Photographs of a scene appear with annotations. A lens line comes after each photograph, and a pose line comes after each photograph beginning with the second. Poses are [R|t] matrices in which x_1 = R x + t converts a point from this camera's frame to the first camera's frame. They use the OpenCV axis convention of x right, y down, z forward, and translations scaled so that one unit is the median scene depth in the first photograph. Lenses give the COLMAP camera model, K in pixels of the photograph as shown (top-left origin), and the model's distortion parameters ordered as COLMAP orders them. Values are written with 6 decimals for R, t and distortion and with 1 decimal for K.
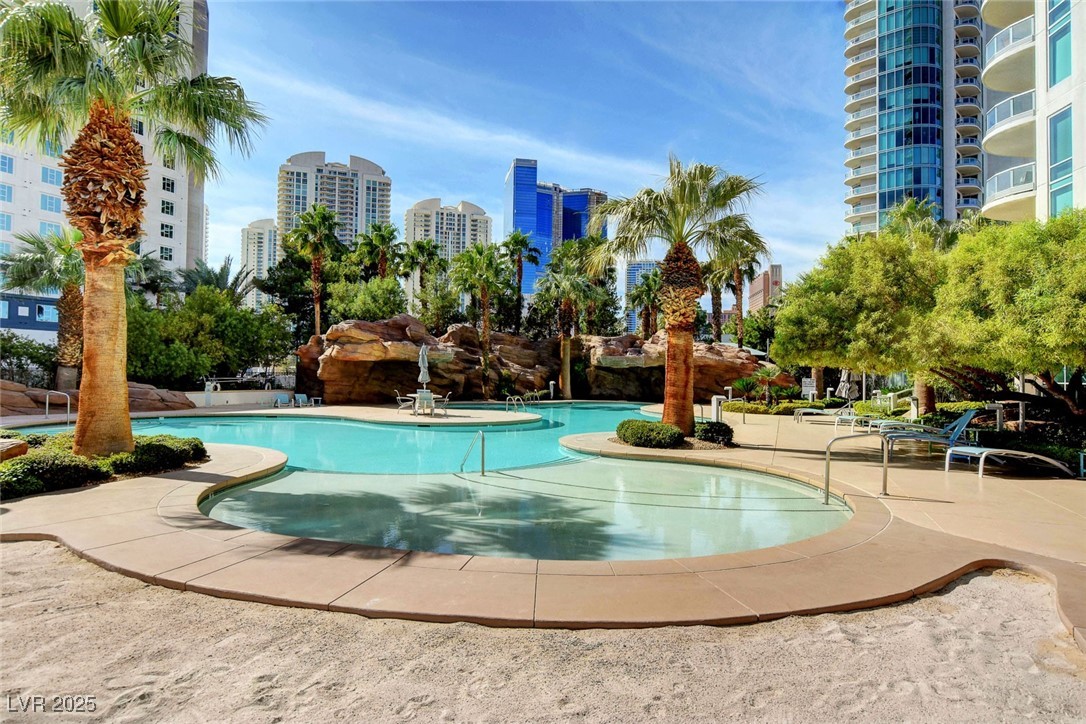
lens RADIAL K [[630.5, 0, 542.8], [0, 630.5, 363.4], [0, 0, 1]] dist [-0.004724, 0.002969]
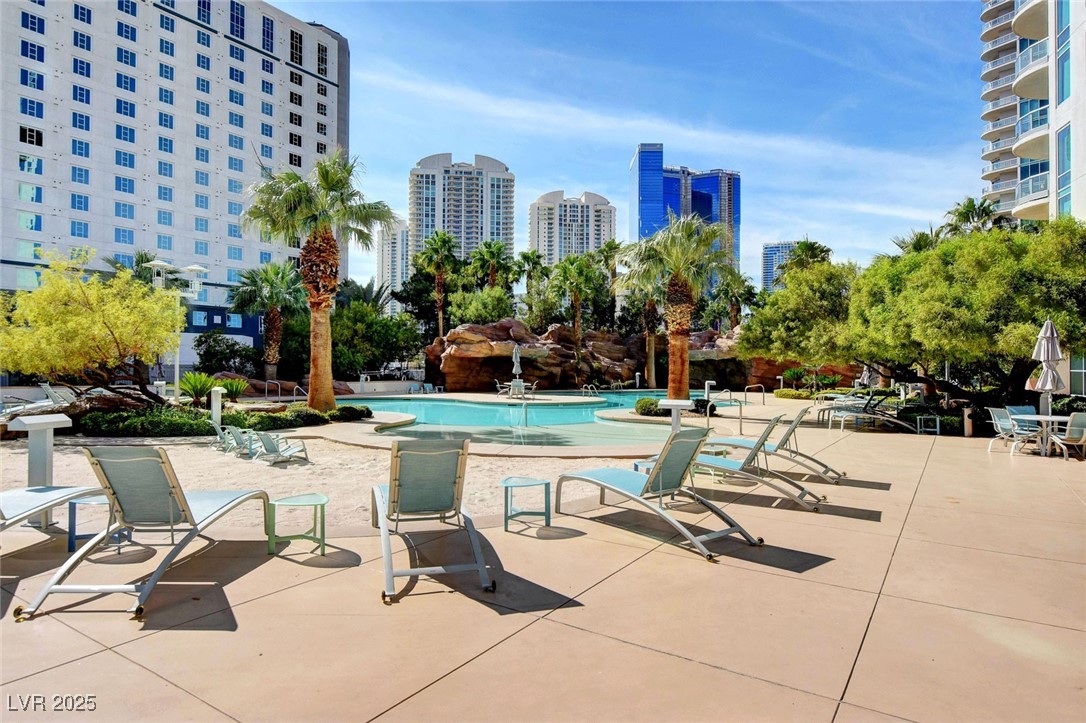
lens RADIAL K [[649.6, 0, 544.2], [0, 649.6, 363.1], [0, 0, 1]] dist [0.005415, 0.007645]
pose [[0.980664, -0.009633, -0.195463, 0.082616], [0.011726, 0.999886, 0.009556, -0.002429], [0.195349, -0.011664, 0.980664, -0.194279]]
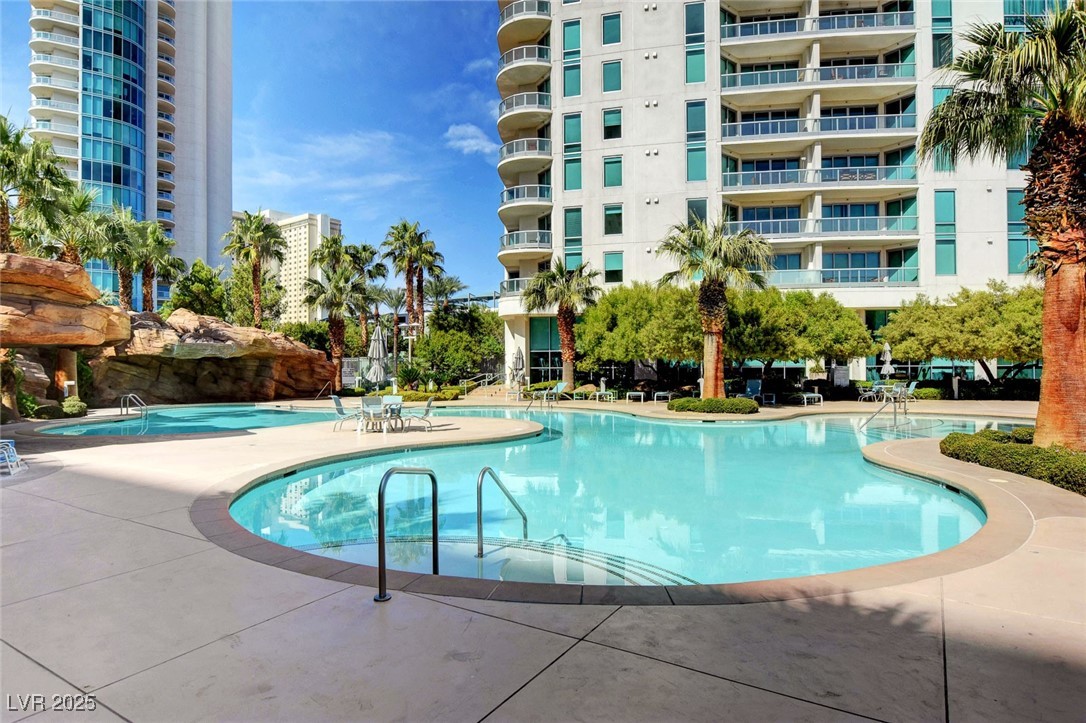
lens RADIAL K [[630.5, 0, 541.9], [0, 630.5, 358.4], [0, 0, 1]] dist [-0.004724, 0.002969]
pose [[0.211645, -0.003419, 0.977341, -0.495842], [-0.005660, 0.999973, 0.004724, 0.000959], [-0.977330, -0.006532, 0.211620, 0.449778]]
